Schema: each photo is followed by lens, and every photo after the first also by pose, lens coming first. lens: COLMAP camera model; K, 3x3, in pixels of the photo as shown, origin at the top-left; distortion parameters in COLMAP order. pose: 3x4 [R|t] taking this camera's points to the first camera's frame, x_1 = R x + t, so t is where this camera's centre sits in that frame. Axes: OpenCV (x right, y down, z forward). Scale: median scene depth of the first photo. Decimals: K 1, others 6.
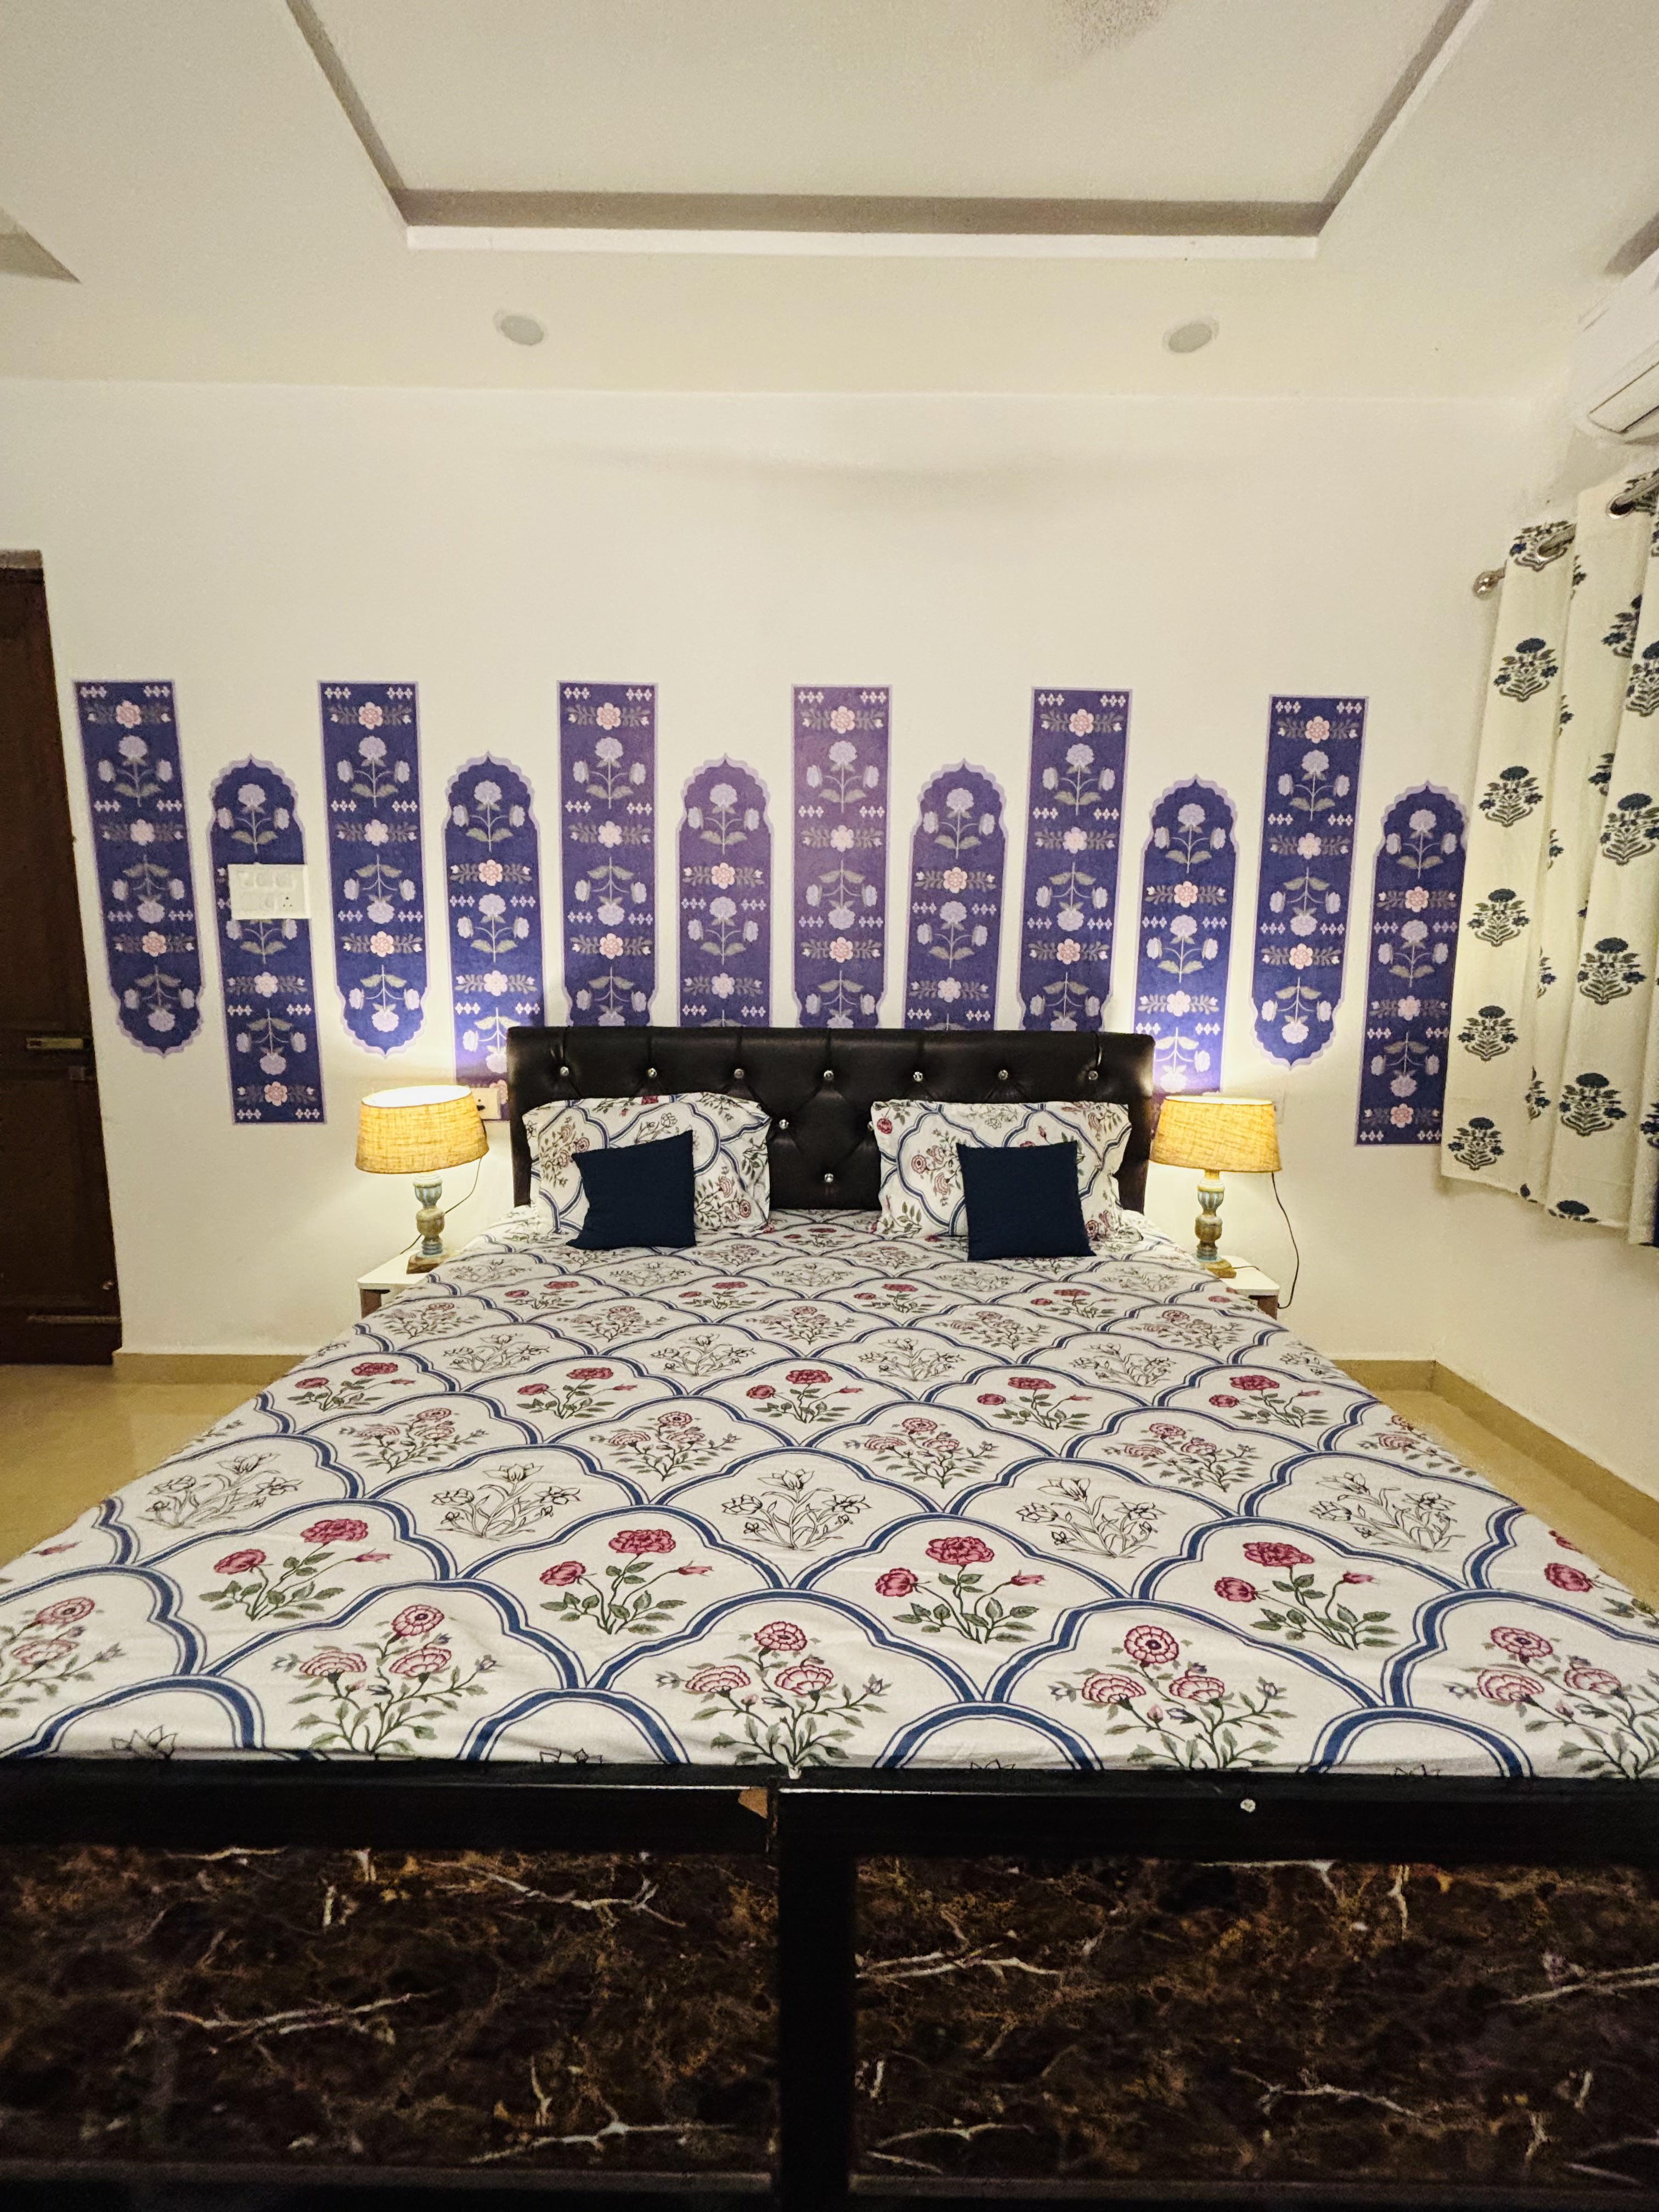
lens RADIAL K [[891.5, 0, 825.4], [0, 891.5, 1105.4], [0, 0, 1]] dist [-0.008215, 0.003442]
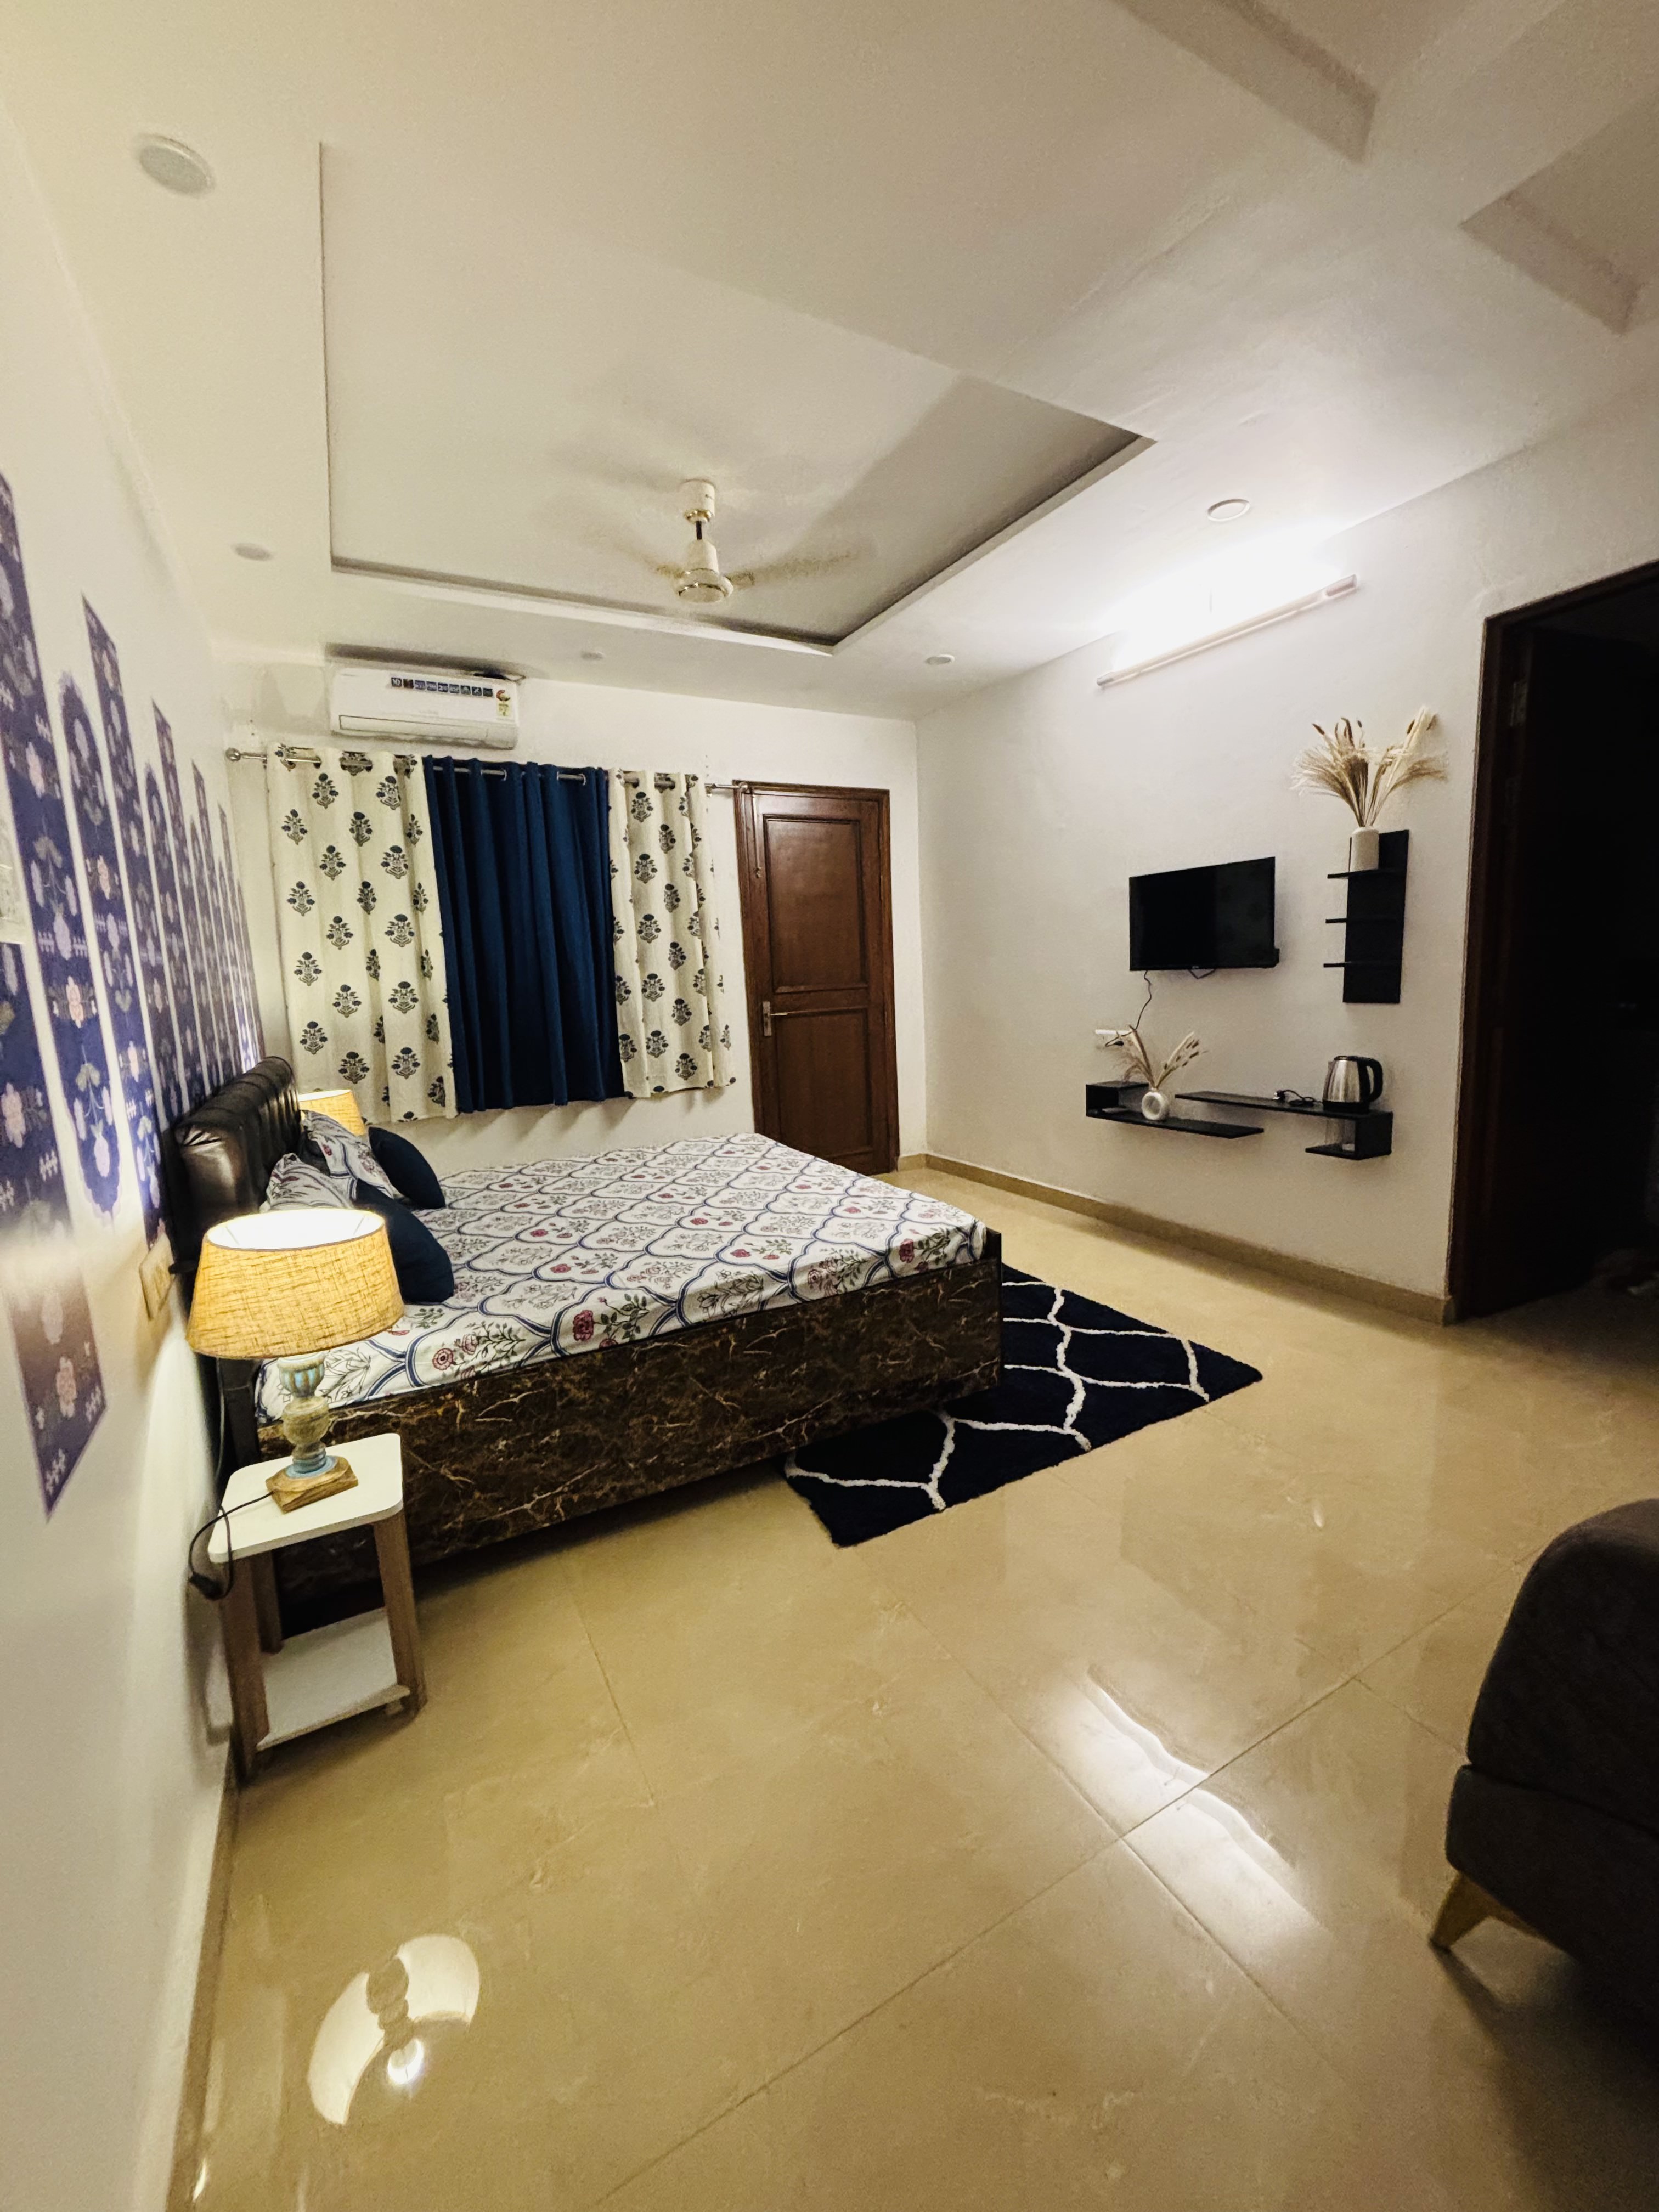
lens RADIAL K [[891.5, 0, 832.1], [0, 891.5, 1101.3], [0, 0, 1]] dist [-0.008215, 0.003442]
pose [[-0.473635, -0.123259, 0.872053, -1.616578], [0.162717, 0.960866, 0.224188, -0.289538], [-0.865560, 0.248081, -0.435043, 1.387855]]
